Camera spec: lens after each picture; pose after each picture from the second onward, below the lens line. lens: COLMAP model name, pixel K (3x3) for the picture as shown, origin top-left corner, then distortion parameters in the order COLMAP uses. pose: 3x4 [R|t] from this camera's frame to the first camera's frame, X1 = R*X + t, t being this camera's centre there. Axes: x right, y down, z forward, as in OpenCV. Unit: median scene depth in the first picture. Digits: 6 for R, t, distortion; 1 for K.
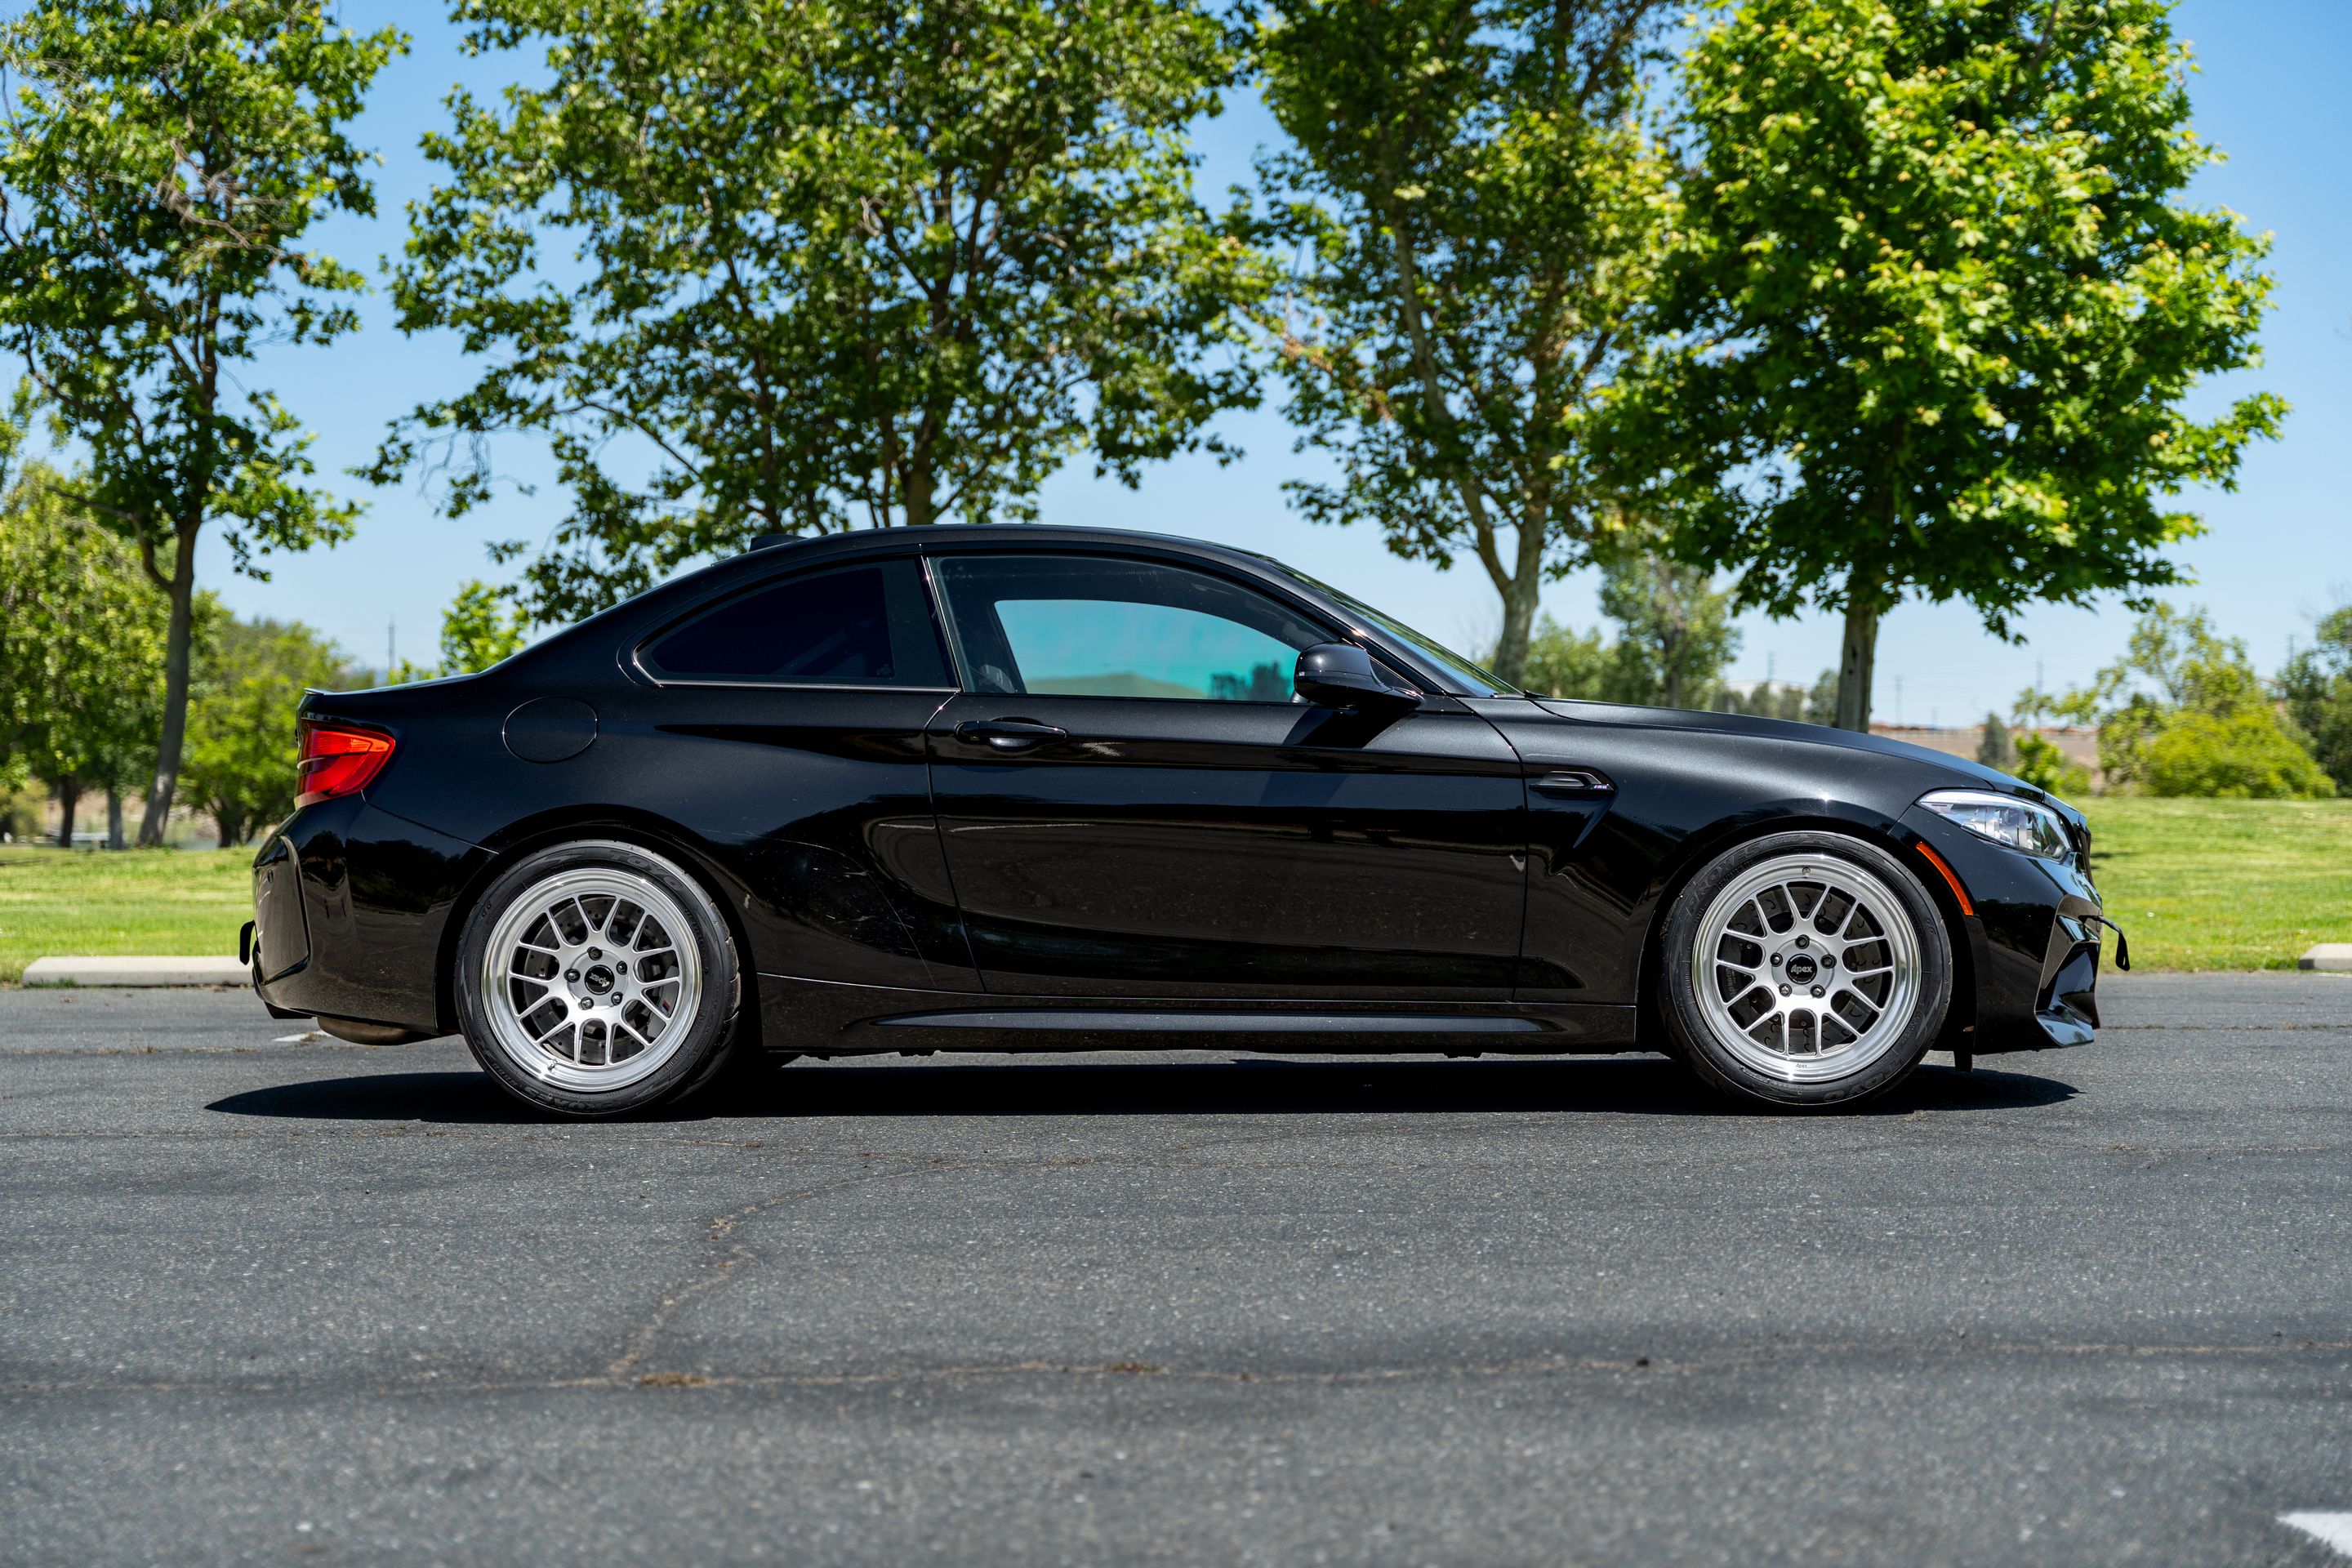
lens RADIAL K [[3754.1, 0, 1173.7], [0, 3754.1, 789.3], [0, 0, 1]] dist [0.012876, -0.038404]
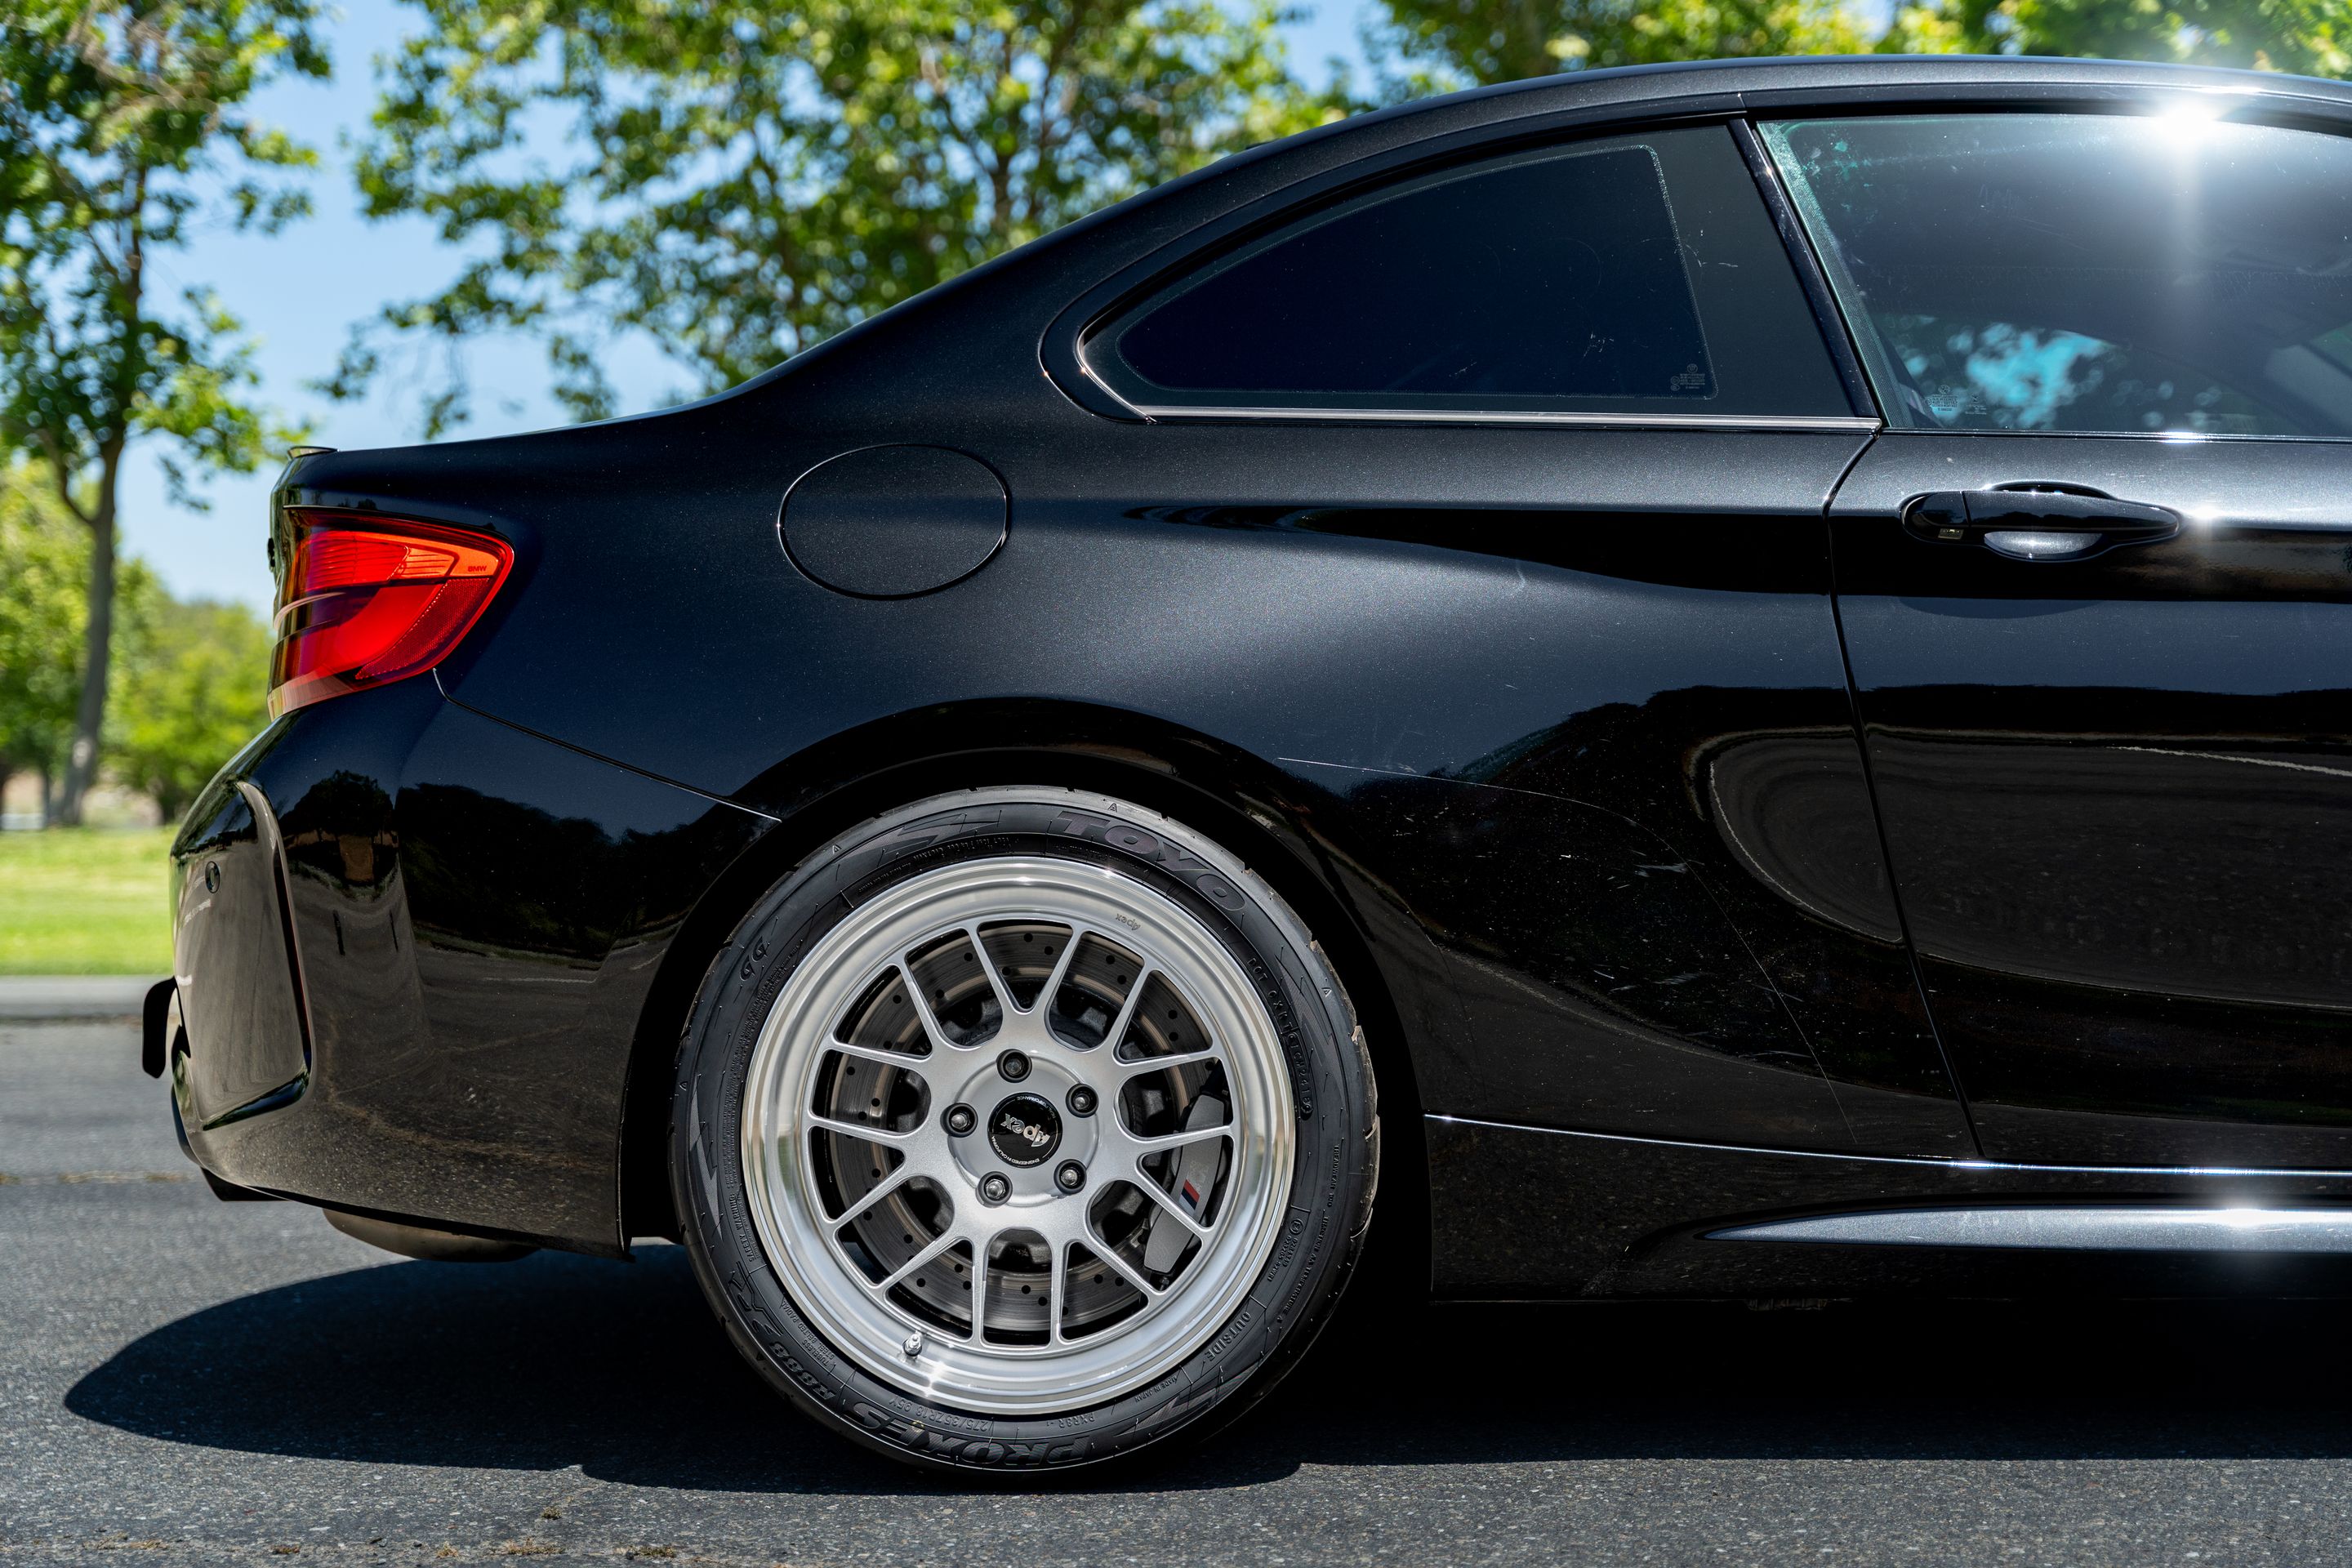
lens RADIAL K [[3754.1, 0, 1173.7], [0, 3754.1, 789.3], [0, 0, 1]] dist [0.012876, -0.038404]
pose [[0.999884, -0.003288, 0.014879, -0.043972], [0.003220, 0.999984, 0.004576, 0.003686], [-0.014894, -0.004528, 0.999879, 0.182703]]
